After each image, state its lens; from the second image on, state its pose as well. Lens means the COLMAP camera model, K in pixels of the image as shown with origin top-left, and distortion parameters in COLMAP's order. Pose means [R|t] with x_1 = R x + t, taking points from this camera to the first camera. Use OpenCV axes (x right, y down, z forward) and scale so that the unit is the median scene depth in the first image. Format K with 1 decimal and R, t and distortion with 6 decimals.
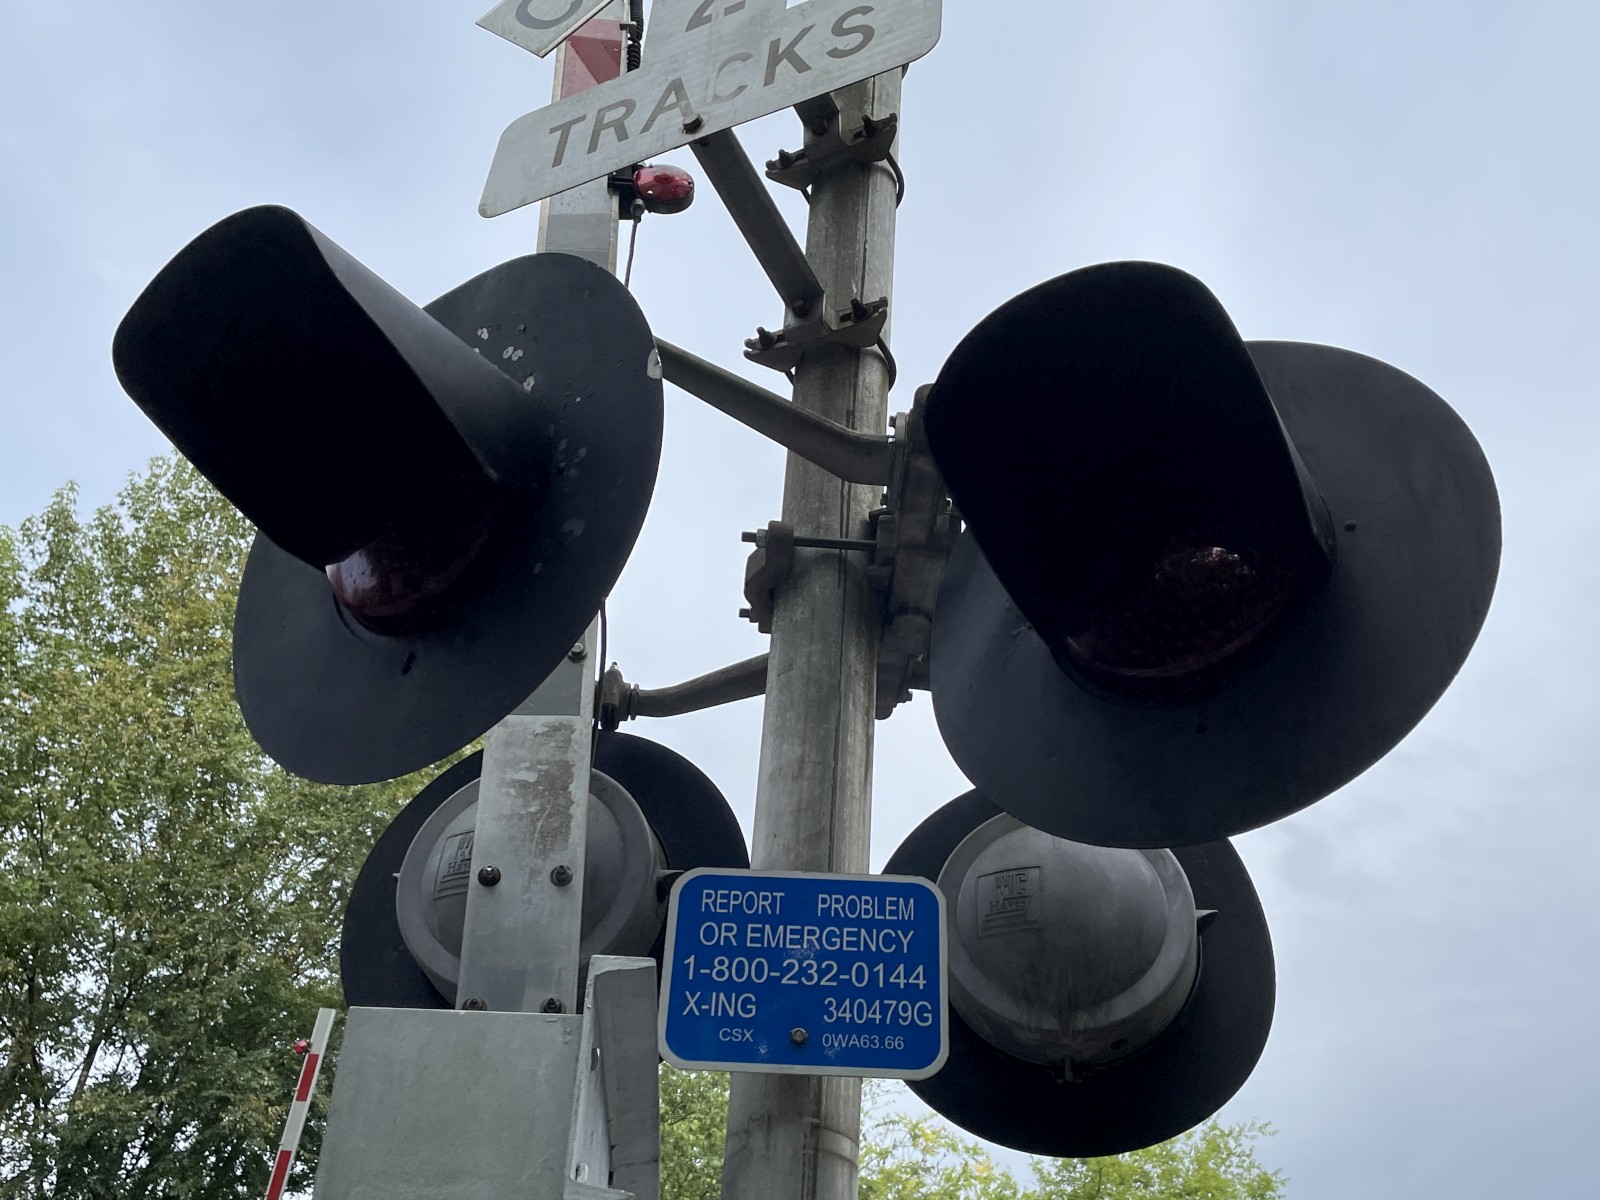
lens RADIAL K [[1603.4, 0, 800.0], [0, 1603.4, 600.0], [0, 0, 1]] dist [0.078621, -0.004830]
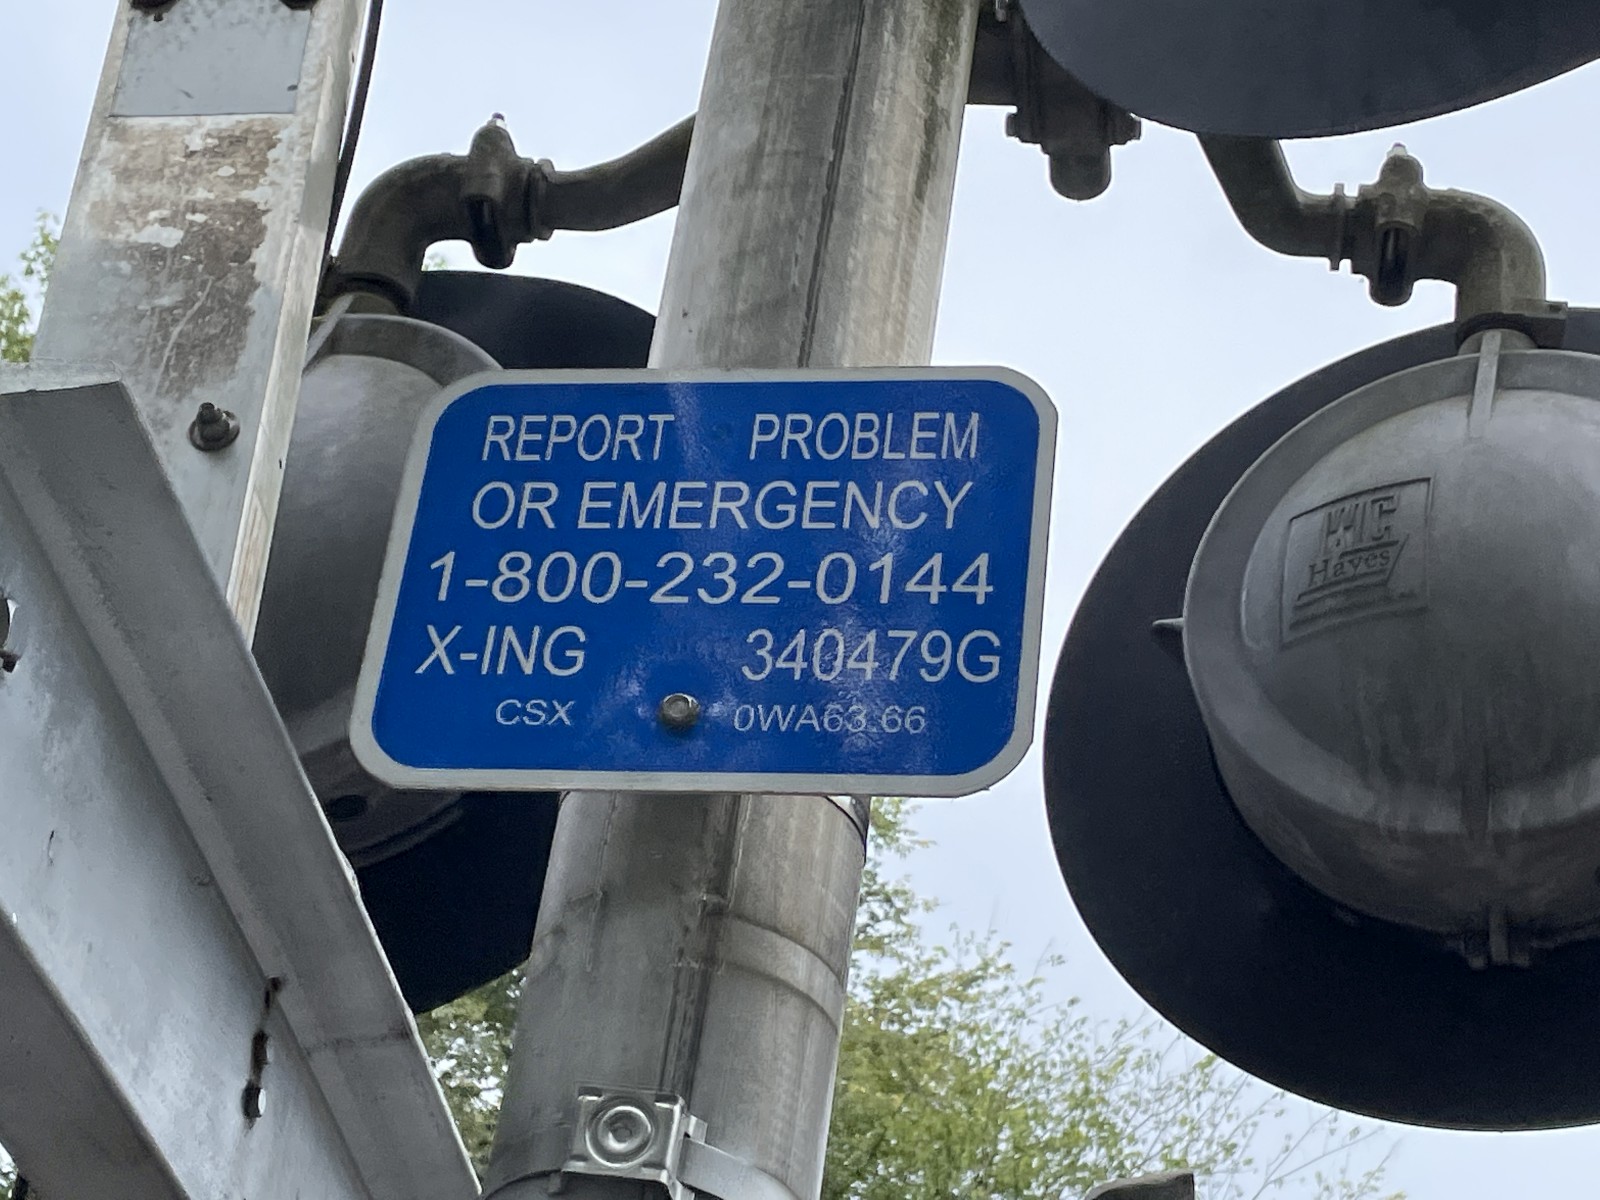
lens RADIAL K [[3089.3, 0, 800.0], [0, 3089.3, 600.0], [0, 0, 1]] dist [0.162411, -0.136428]
pose [[0.984212, -0.033398, -0.173812, 0.134826], [0.041491, 0.998207, 0.043136, 0.164373], [0.172060, -0.049667, 0.983834, 0.171122]]
